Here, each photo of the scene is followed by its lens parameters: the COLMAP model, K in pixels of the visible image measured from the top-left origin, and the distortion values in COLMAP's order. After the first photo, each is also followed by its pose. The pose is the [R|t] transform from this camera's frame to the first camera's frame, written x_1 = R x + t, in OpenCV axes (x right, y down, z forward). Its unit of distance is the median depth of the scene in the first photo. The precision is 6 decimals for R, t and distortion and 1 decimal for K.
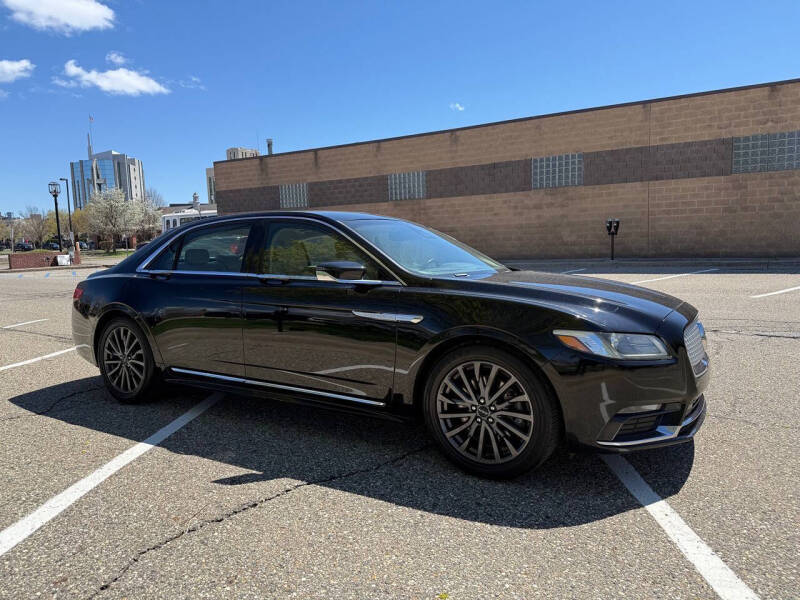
lens RADIAL K [[557.2, 0, 395.8], [0, 557.2, 296.5], [0, 0, 1]] dist [0.055205, -0.074057]
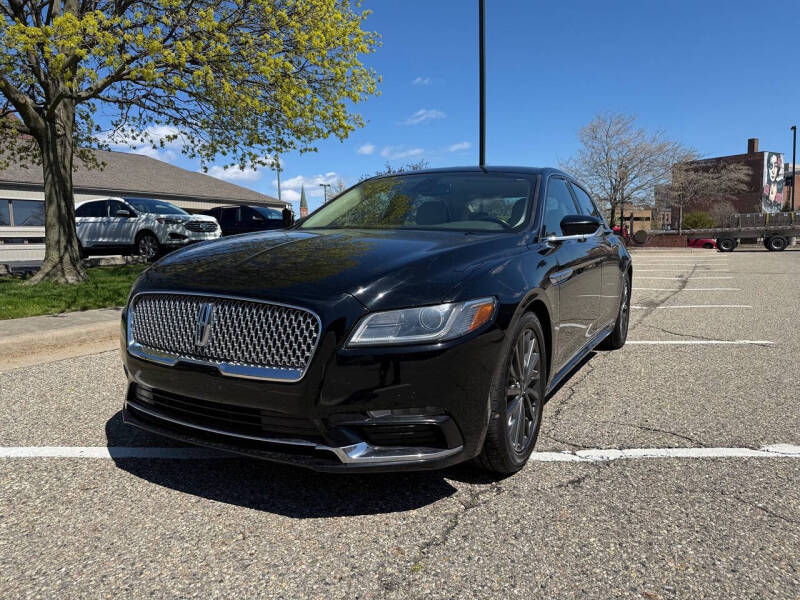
lens RADIAL K [[557.2, 0, 406.0], [0, 557.2, 298.3], [0, 0, 1]] dist [0.055205, -0.074057]
pose [[0.054430, 0.130925, -0.989897, 0.253731], [-0.087306, 0.988194, 0.125899, -0.013159], [0.994693, 0.079572, 0.065218, 0.252628]]
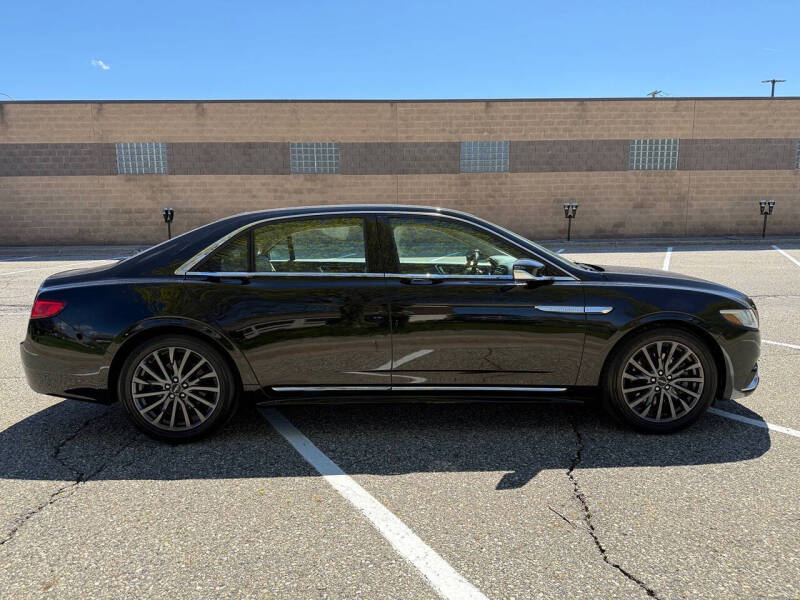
lens RADIAL K [[557.2, 0, 400.4], [0, 557.2, 308.3], [0, 0, 1]] dist [0.055205, -0.074057]
pose [[0.835893, -0.068126, 0.544648, -0.192270], [0.038390, 0.997094, 0.065800, -0.011111], [-0.547548, -0.034092, 0.836079, 0.055915]]
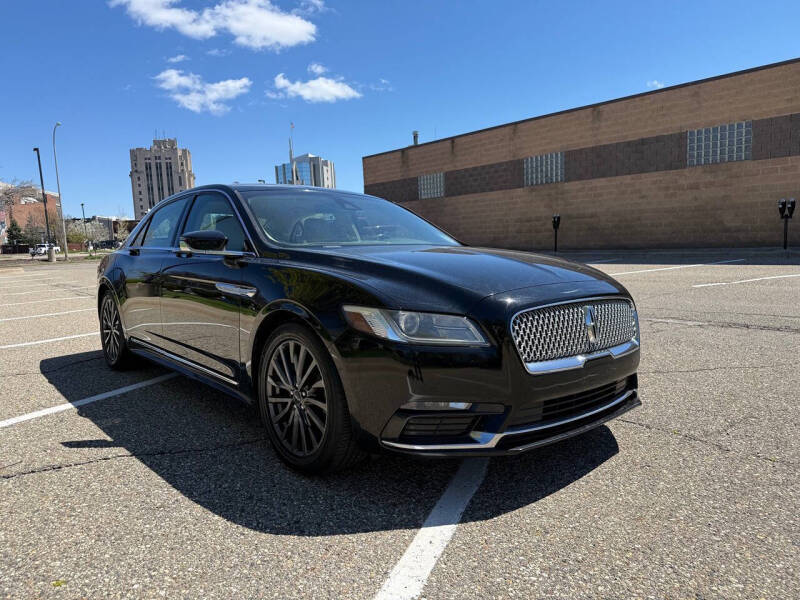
lens RADIAL K [[557.2, 0, 392.4], [0, 557.2, 301.9], [0, 0, 1]] dist [0.055205, -0.074057]
pose [[0.949642, 0.029354, -0.311958, 0.111477], [-0.022553, 0.999423, 0.025385, 0.005766], [0.312523, -0.017071, 0.949757, 0.040775]]
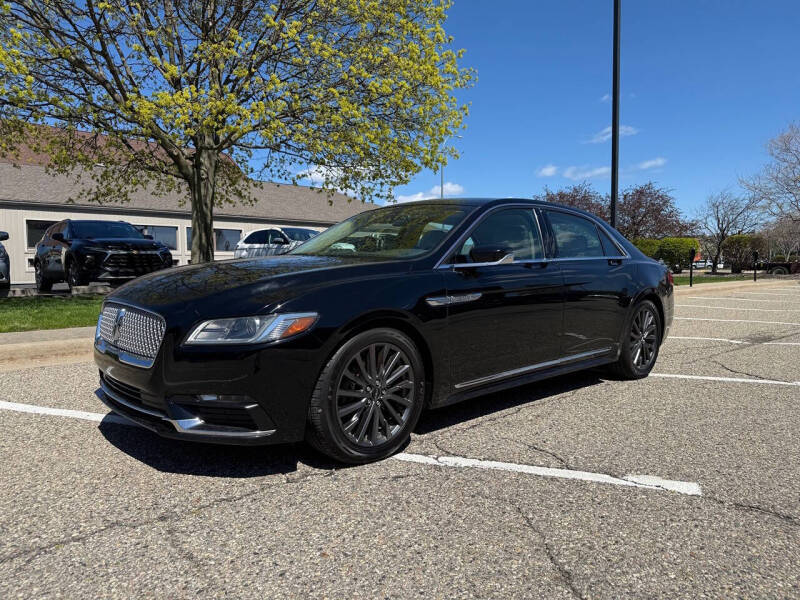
lens RADIAL K [[557.2, 0, 406.7], [0, 557.2, 307.3], [0, 0, 1]] dist [0.055205, -0.074057]
pose [[-0.265329, 0.100071, -0.958951, 0.272963], [-0.083730, 0.988450, 0.126317, -0.023306], [0.960515, 0.113809, -0.253885, 0.355275]]
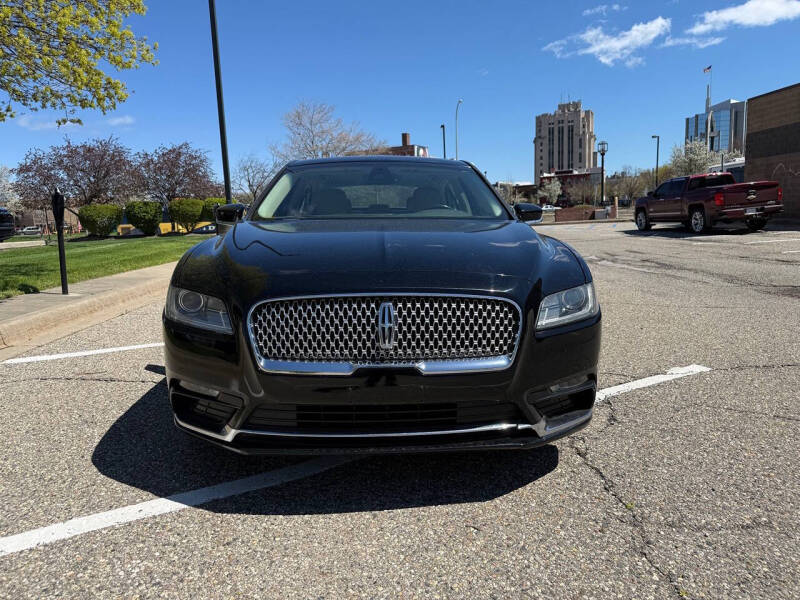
lens RADIAL K [[557.2, 0, 394.2], [0, 557.2, 299.5], [0, 0, 1]] dist [0.055205, -0.074057]
pose [[0.549510, 0.131596, -0.825058, 0.221308], [-0.063515, 0.991240, 0.115799, -0.005885], [0.833069, -0.011229, 0.553054, 0.143808]]
